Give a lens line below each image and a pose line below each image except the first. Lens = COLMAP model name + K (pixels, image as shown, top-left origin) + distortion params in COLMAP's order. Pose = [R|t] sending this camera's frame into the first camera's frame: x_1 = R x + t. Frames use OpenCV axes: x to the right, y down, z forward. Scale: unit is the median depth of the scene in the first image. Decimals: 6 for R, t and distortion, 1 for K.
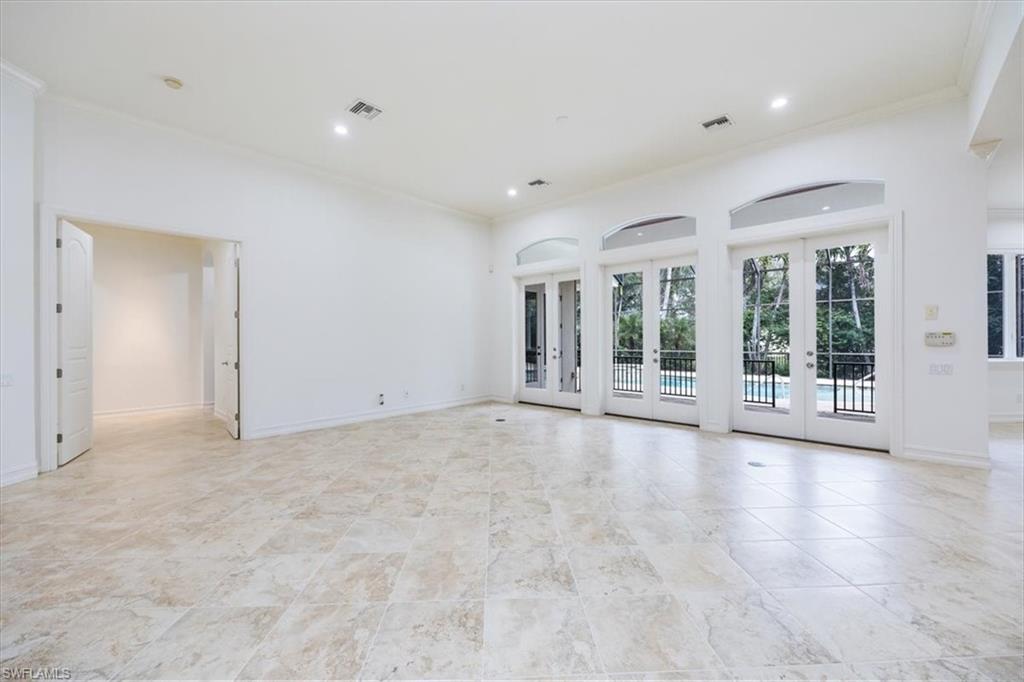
lens RADIAL K [[409.2, 0, 512.7], [0, 409.2, 341.8], [0, 0, 1]] dist [-0.003532, -0.000653]
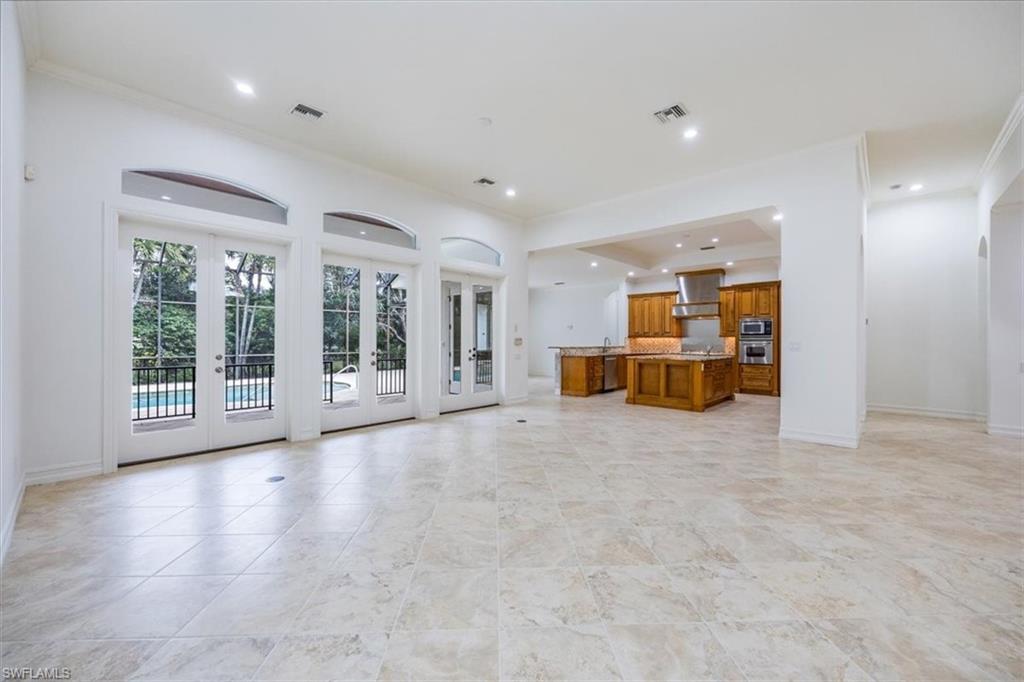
lens RADIAL K [[409.2, 0, 514.4], [0, 409.2, 337.3], [0, 0, 1]] dist [-0.003532, -0.000653]
pose [[-0.011794, 0.013897, 0.999834, -0.790255], [0.006061, 0.999886, -0.013826, -0.000136], [-0.999912, 0.005897, -0.011877, 0.852945]]
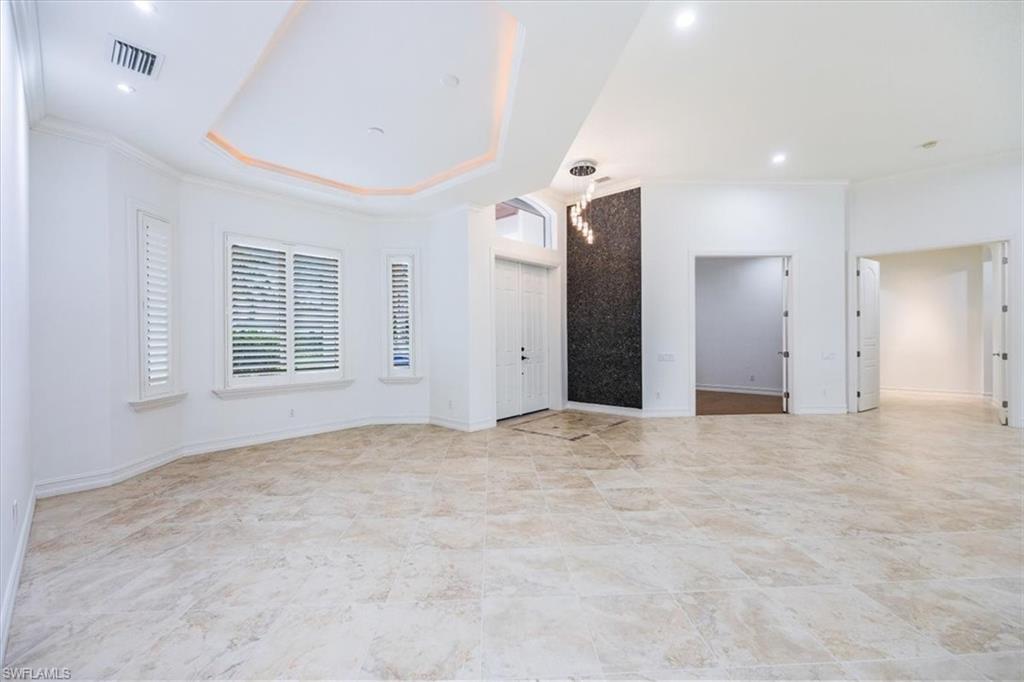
lens RADIAL K [[409.2, 0, 508.8], [0, 409.2, 337.3], [0, 0, 1]] dist [-0.003532, -0.000653]
pose [[0.009845, 0.003804, -0.999944, 0.408699], [0.003245, 0.999987, 0.003836, -0.000045], [0.999946, -0.003282, 0.009832, -0.335477]]
